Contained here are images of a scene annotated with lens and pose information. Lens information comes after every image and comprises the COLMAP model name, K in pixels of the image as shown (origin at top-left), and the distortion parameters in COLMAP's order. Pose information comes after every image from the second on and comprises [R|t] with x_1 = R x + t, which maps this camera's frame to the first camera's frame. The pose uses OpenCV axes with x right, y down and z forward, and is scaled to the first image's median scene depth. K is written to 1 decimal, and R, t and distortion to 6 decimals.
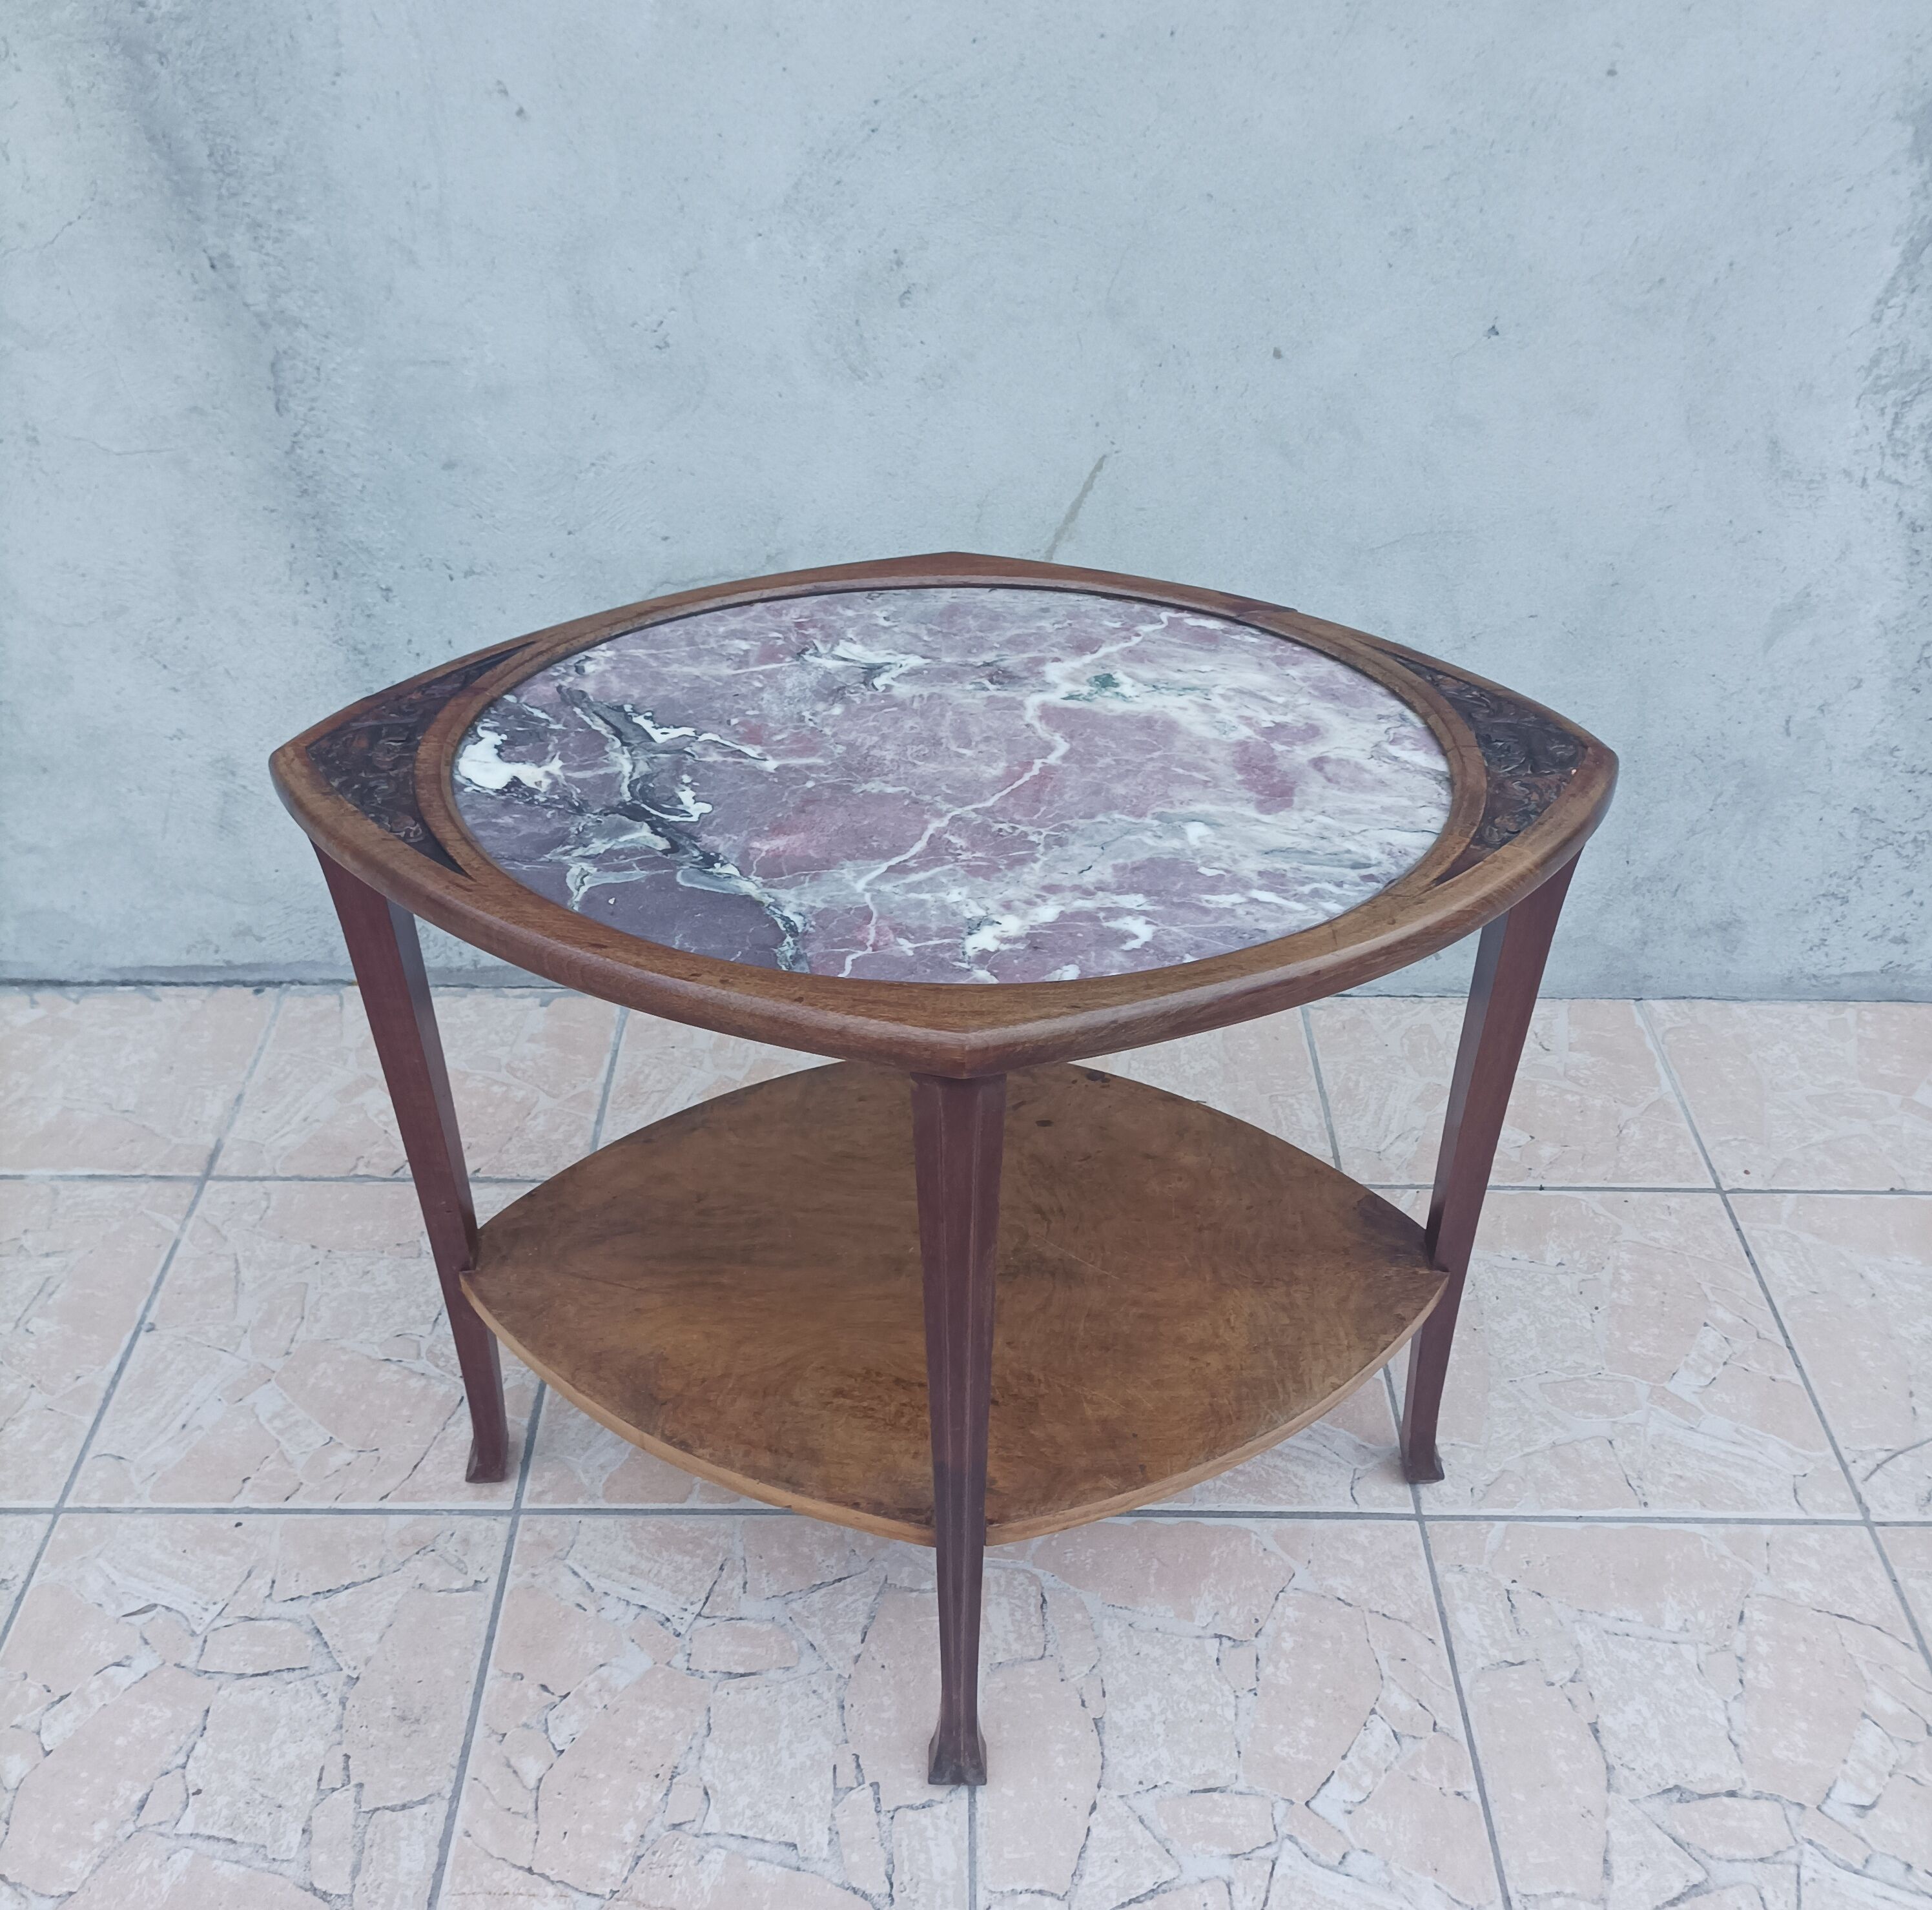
lens RADIAL K [[1889.2, 0, 967.9], [0, 1889.2, 835.0], [0, 0, 1]] dist [0.020634, 0.000000]
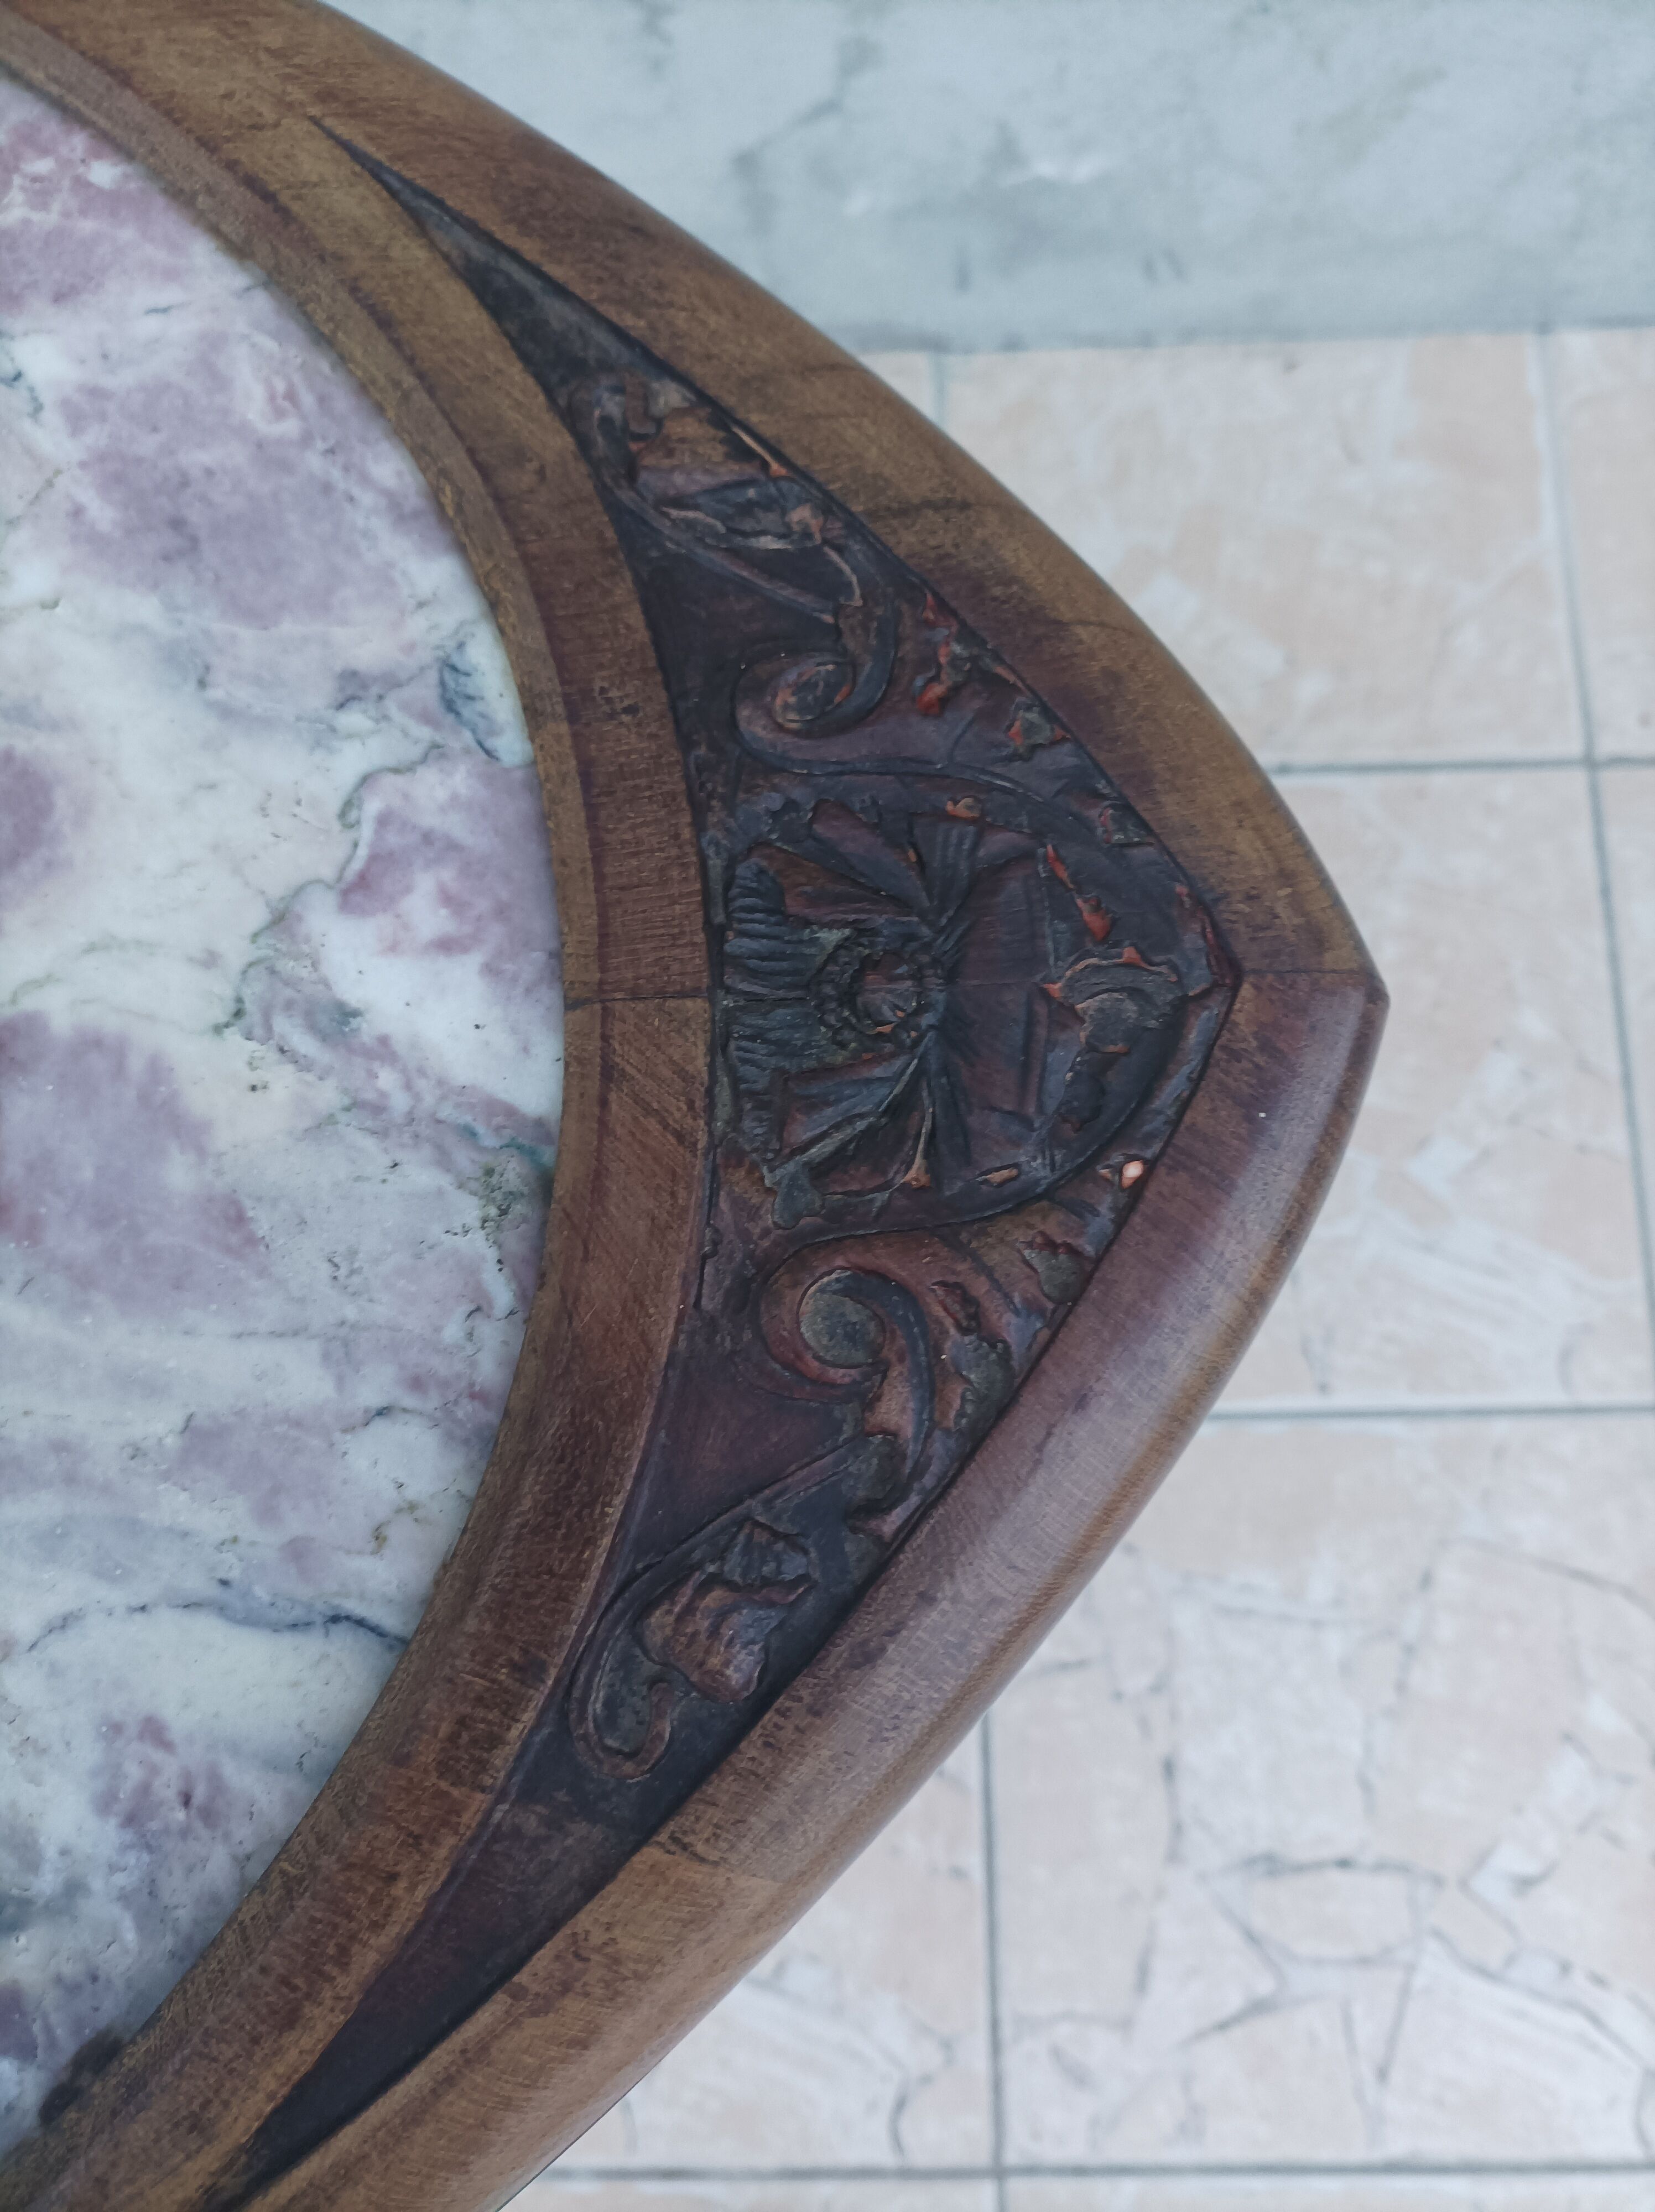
lens RADIAL K [[1684.8, 0, 825.3], [0, 1684.8, 1097.3], [0, 0, 1]] dist [-0.000328, -0.010319]
pose [[0.998424, -0.024164, -0.050644, 0.237587], [0.051997, 0.737700, 0.673123, -0.131104], [0.021095, -0.674696, 0.737794, 0.698204]]
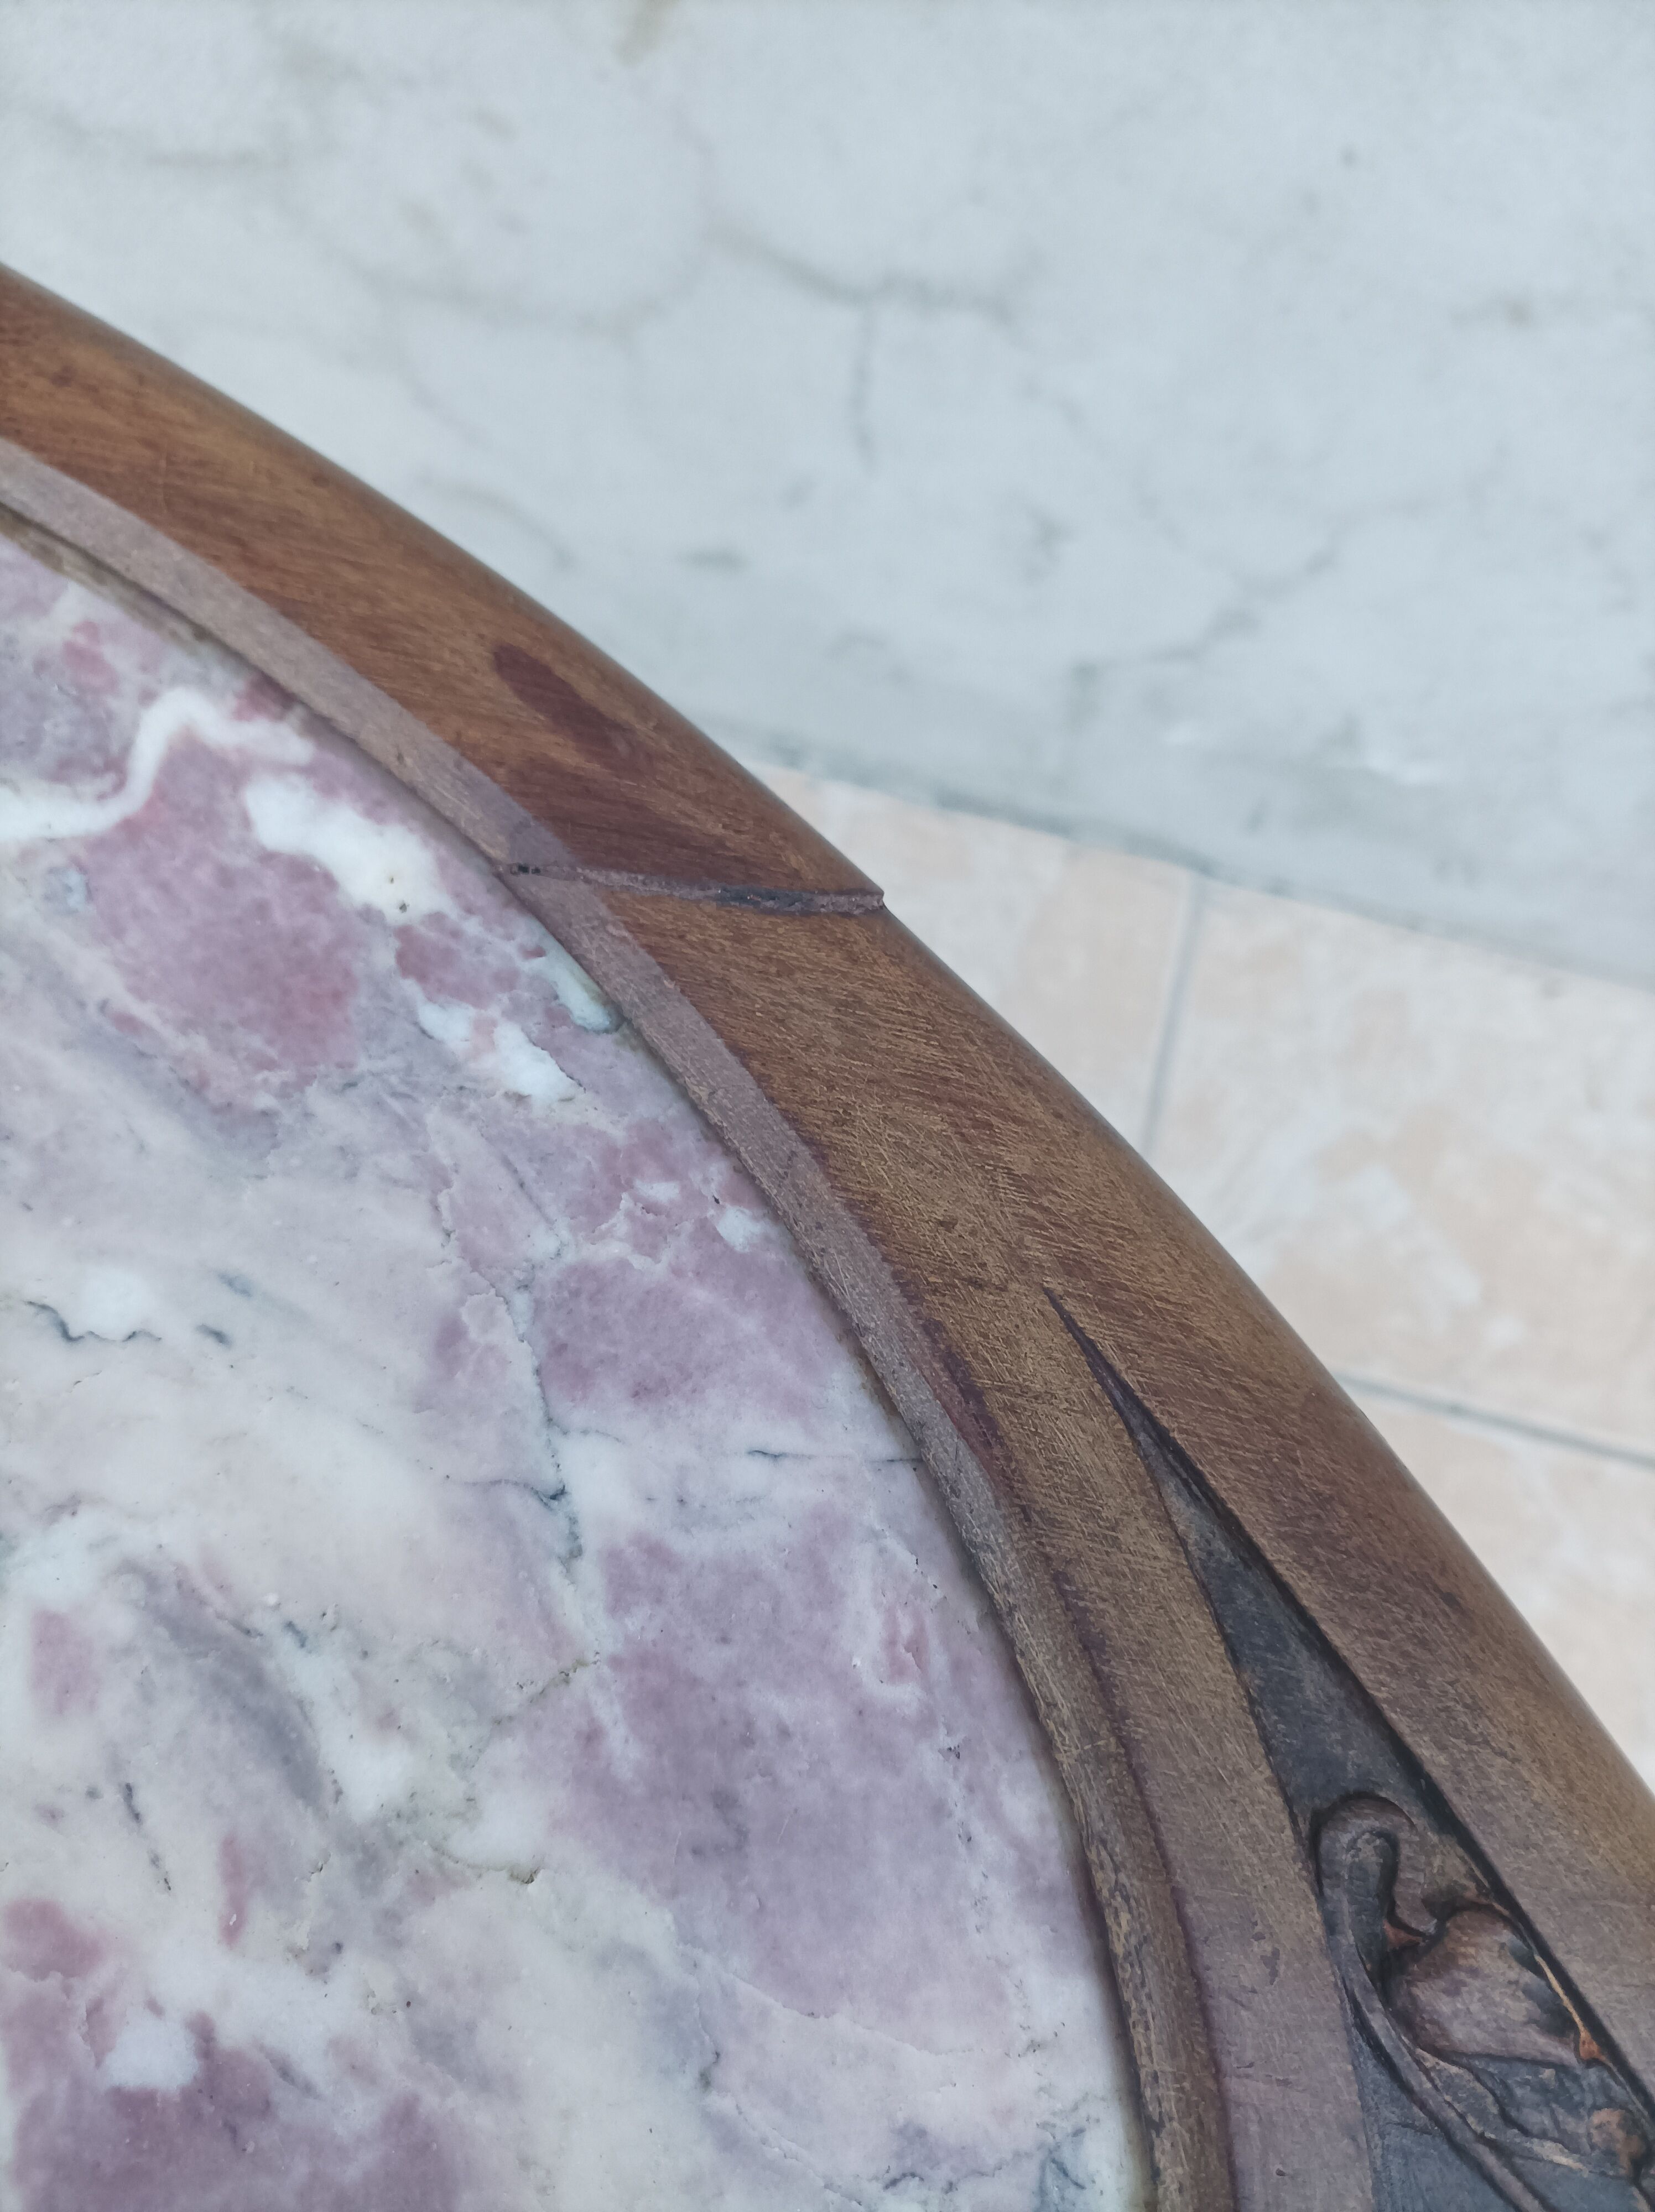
lens RADIAL K [[1684.8, 0, 824.9], [0, 1684.8, 1112.6], [0, 0, 1]] dist [-0.000328, -0.010319]
pose [[0.965812, 0.253549, -0.054040, 0.166837], [-0.178078, 0.800346, 0.572481, -0.172915], [0.188403, -0.543286, 0.818135, 0.789208]]
